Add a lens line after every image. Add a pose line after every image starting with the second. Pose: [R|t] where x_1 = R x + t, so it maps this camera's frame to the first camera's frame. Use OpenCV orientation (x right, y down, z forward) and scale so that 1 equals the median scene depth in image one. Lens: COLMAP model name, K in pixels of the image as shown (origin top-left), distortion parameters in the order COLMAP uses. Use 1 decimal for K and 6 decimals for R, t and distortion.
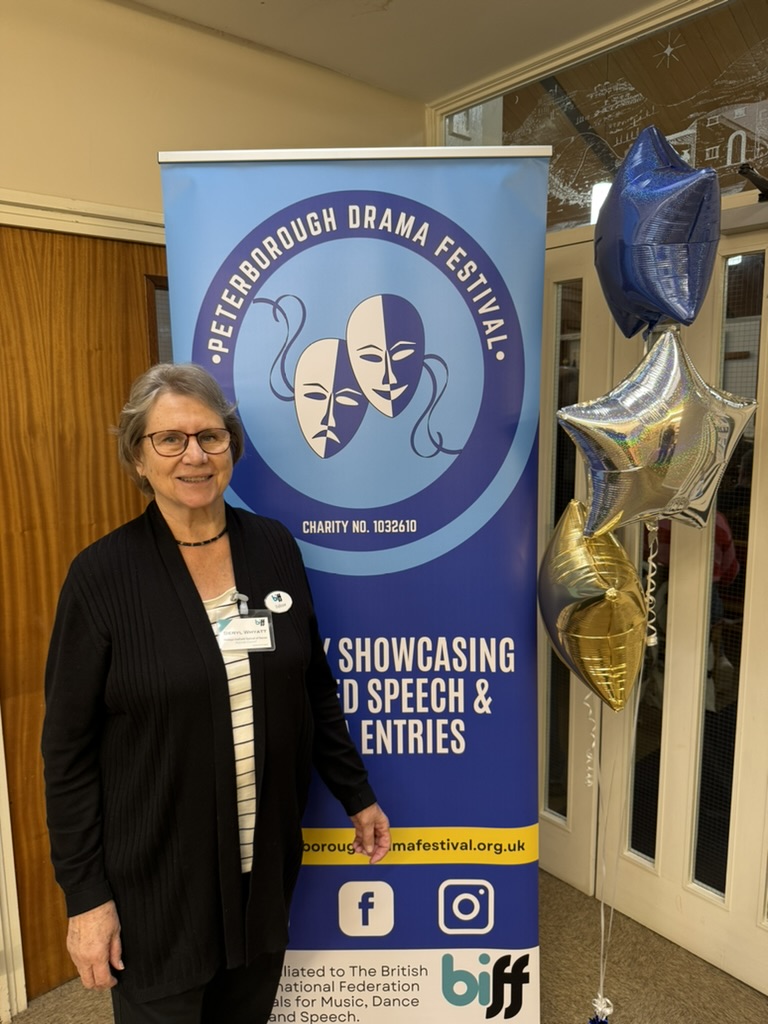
lens RADIAL K [[731.1, 0, 374.3], [0, 731.1, 511.0], [0, 0, 1]] dist [0.009543, -0.021690]
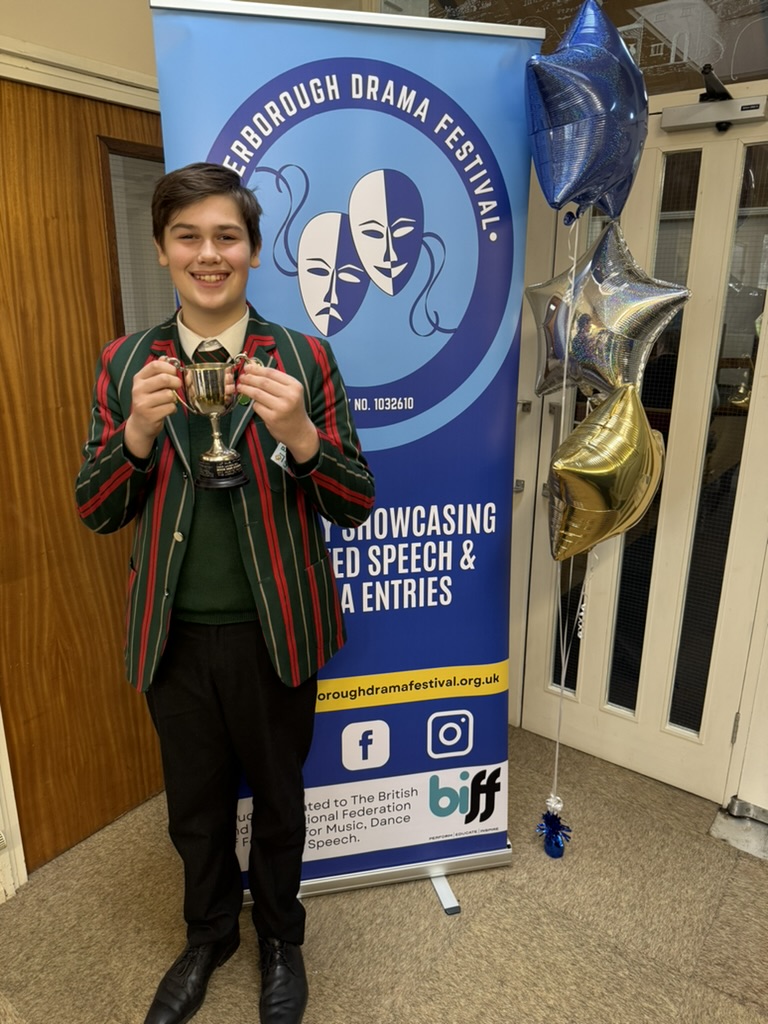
lens RADIAL K [[727.6, 0, 378.7], [0, 727.6, 516.5], [0, 0, 1]] dist [-0.000218, -0.007546]
pose [[0.976286, -0.044816, 0.211795, -0.220488], [0.013932, 0.989316, 0.145120, 0.031710], [-0.216035, -0.138728, 0.966480, -0.039862]]
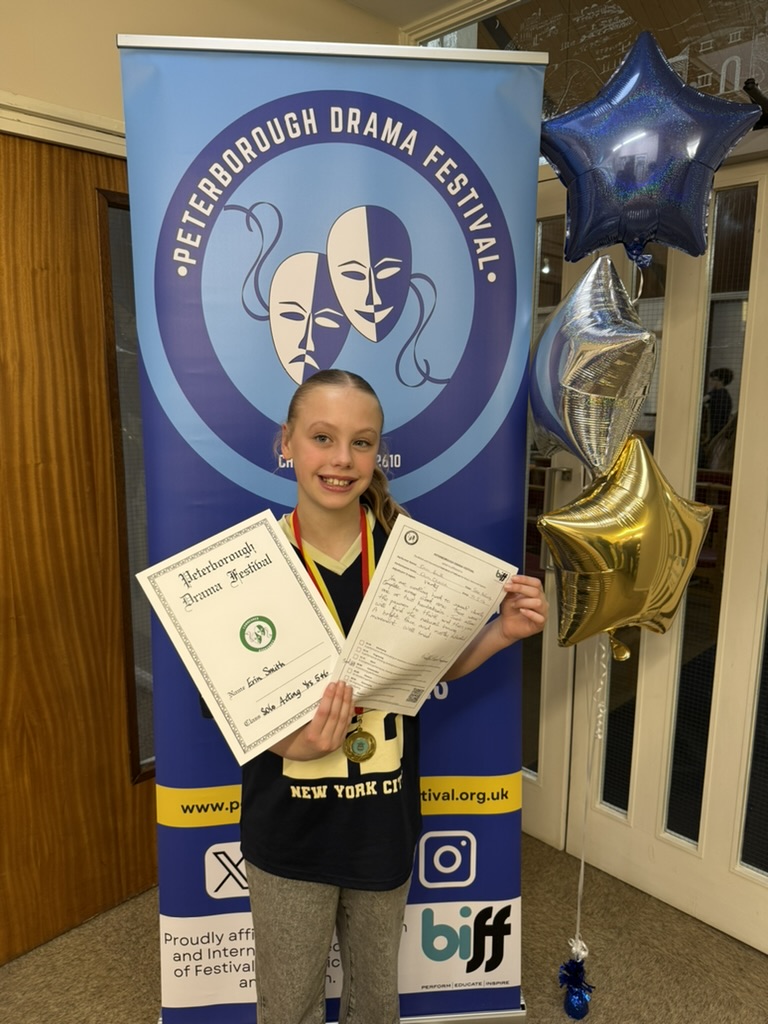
lens RADIAL K [[743.3, 0, 384.5], [0, 743.3, 513.6], [0, 0, 1]] dist [-0.003563, 0.002214]
pose [[0.996347, 0.002627, 0.085361, -0.043066], [-0.005444, 0.999448, 0.032780, 0.056741], [-0.085227, -0.033125, 0.995811, 0.050399]]
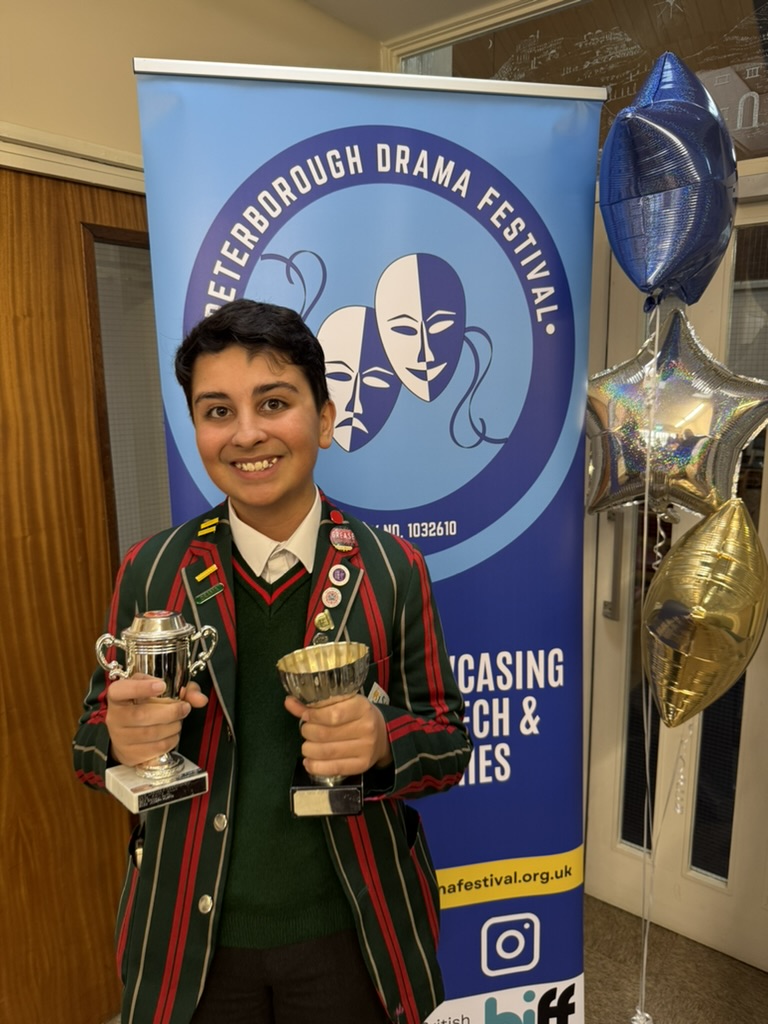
lens RADIAL K [[735.7, 0, 380.0], [0, 735.7, 507.9], [0, 0, 1]] dist [-0.017820, 0.005988]
pose [[0.979738, -0.037458, 0.196747, -0.196158], [0.030467, 0.998796, 0.038442, -0.038285], [-0.197950, -0.031669, 0.979700, 0.170743]]
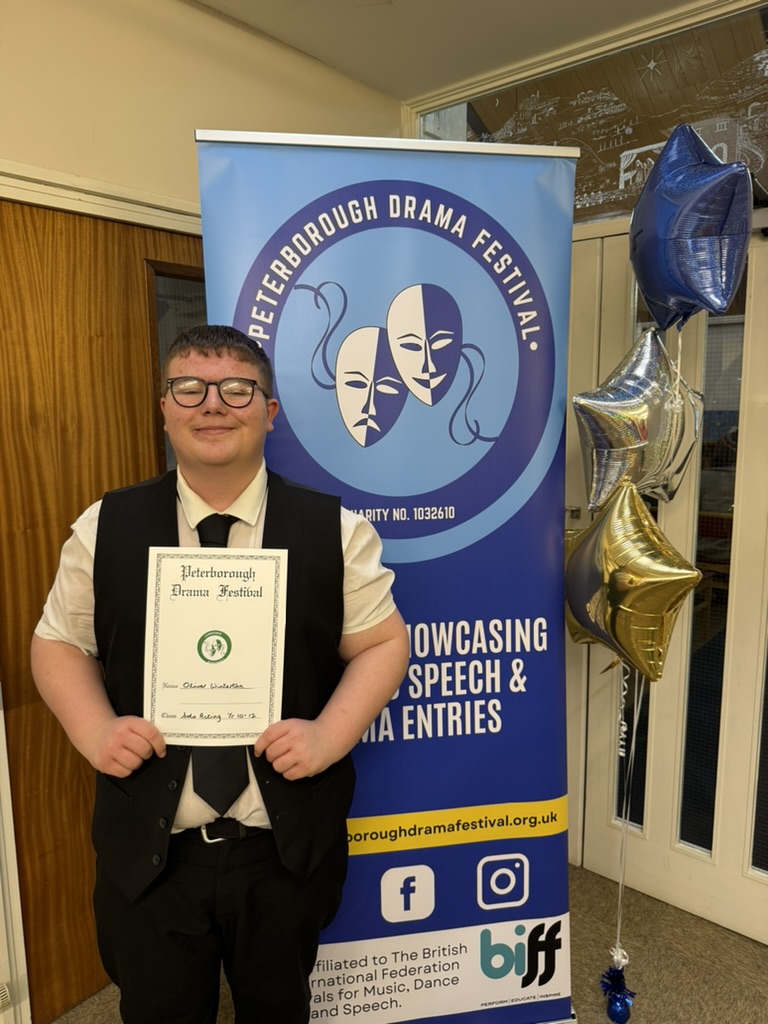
lens RADIAL K [[732.4, 0, 381.8], [0, 732.4, 513.8], [0, 0, 1]] dist [0.015136, -0.026629]
pose [[0.987102, -0.022179, 0.158547, -0.202015], [0.022191, 0.999752, 0.001696, 0.018306], [-0.158545, 0.001844, 0.987350, 0.005329]]
